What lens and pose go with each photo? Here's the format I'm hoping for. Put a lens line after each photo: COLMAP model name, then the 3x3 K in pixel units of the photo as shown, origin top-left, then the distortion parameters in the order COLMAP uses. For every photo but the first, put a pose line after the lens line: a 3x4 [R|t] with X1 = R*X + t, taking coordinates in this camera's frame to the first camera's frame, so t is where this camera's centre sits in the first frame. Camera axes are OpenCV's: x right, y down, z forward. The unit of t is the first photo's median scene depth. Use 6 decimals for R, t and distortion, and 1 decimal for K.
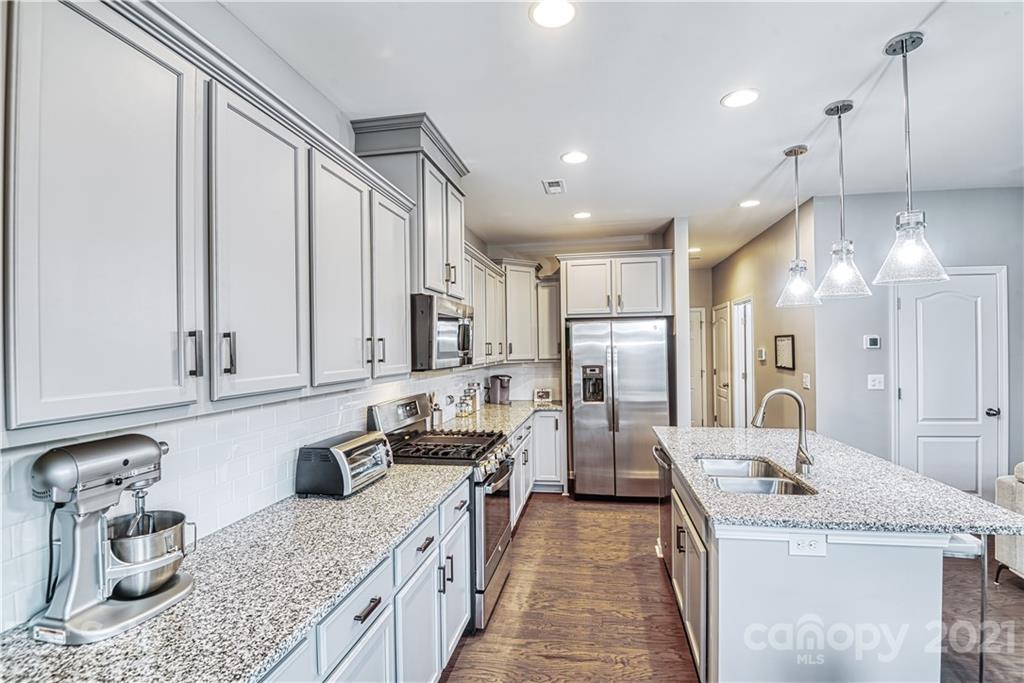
lens RADIAL K [[466.7, 0, 514.4], [0, 466.7, 348.5], [0, 0, 1]] dist [-0.018259, -0.010956]
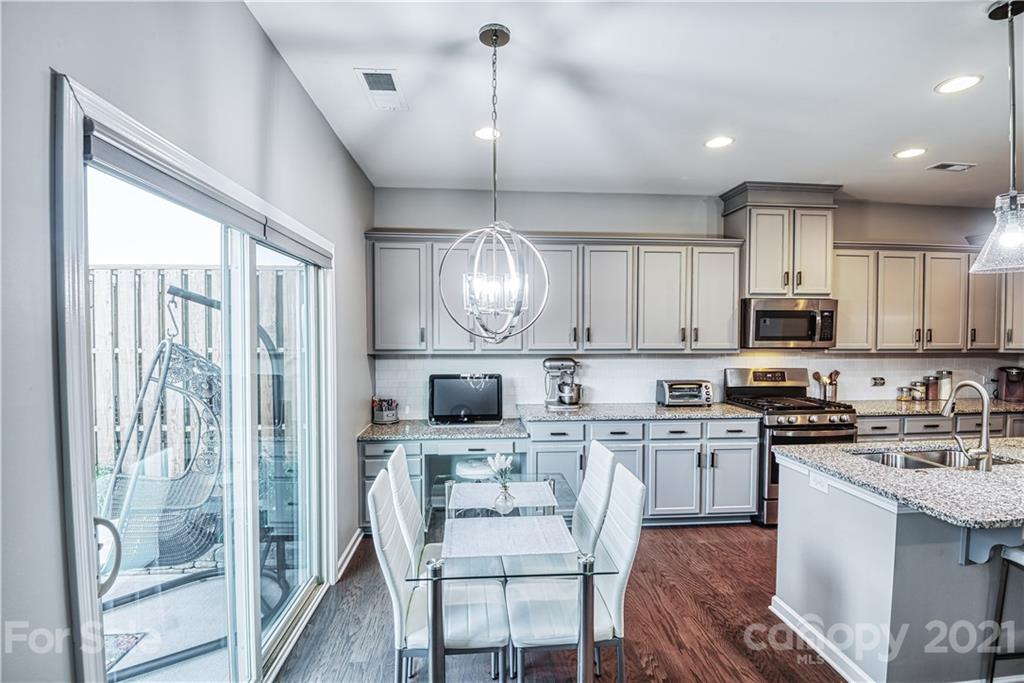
lens RADIAL K [[466.7, 0, 508.5], [0, 466.7, 352.1], [0, 0, 1]] dist [-0.018259, -0.010956]
pose [[0.264917, 0.057670, -0.962545, 1.417991], [-0.006273, 0.998292, 0.058086, -0.031660], [0.964251, -0.009349, 0.264826, -0.220559]]
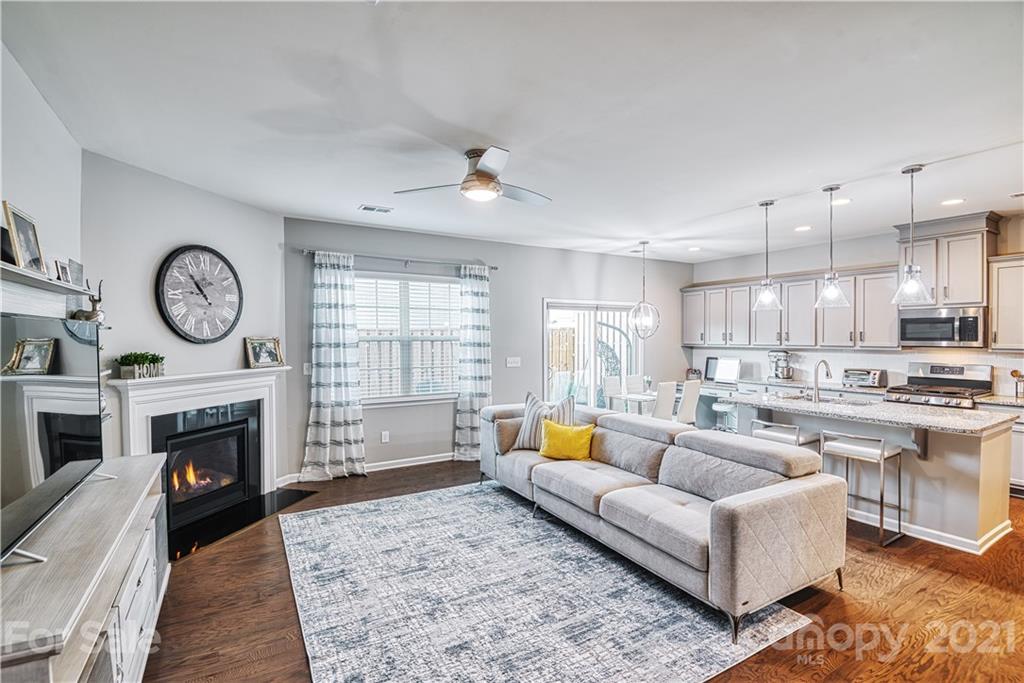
lens RADIAL K [[466.7, 0, 512.3], [0, 466.7, 343.8], [0, 0, 1]] dist [-0.018259, -0.010956]
pose [[-0.749017, 0.023924, -0.662119, 3.230965], [0.009632, 0.999635, 0.025223, -0.041989], [0.662481, 0.012515, -0.748974, 1.822638]]
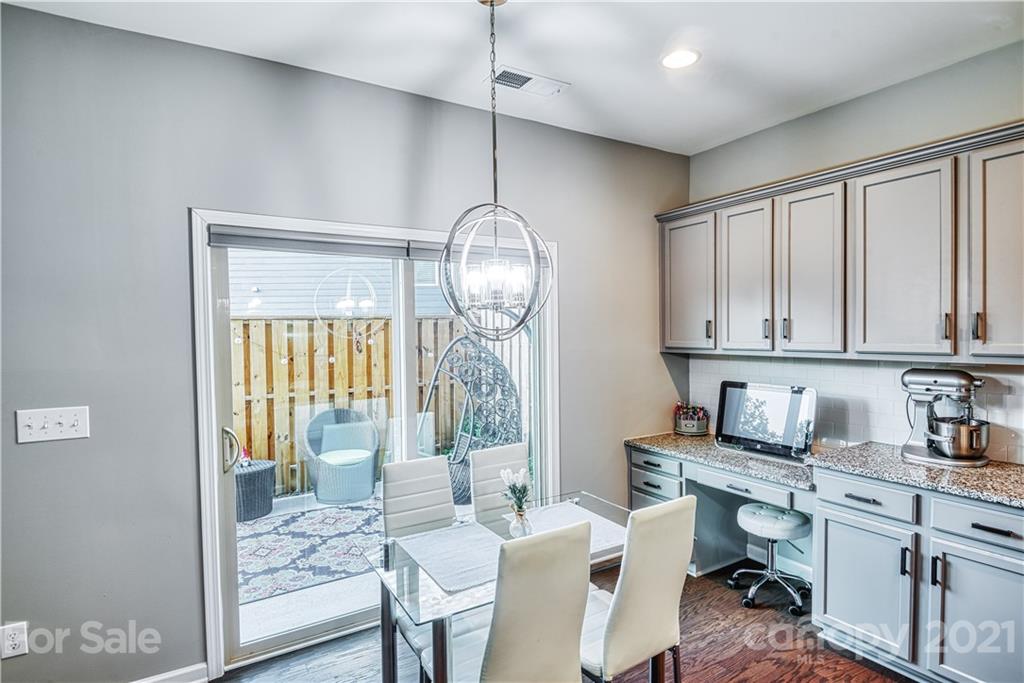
lens RADIAL K [[525.8, 0, 512.1], [0, 525.8, 346.1], [0, 0, 1]] dist [-0.013209, -0.001154]
pose [[-0.740352, 0.039575, -0.671053, 1.095179], [0.018866, 0.999096, 0.038107, -0.011515], [0.671954, 0.015552, -0.740429, 0.797983]]
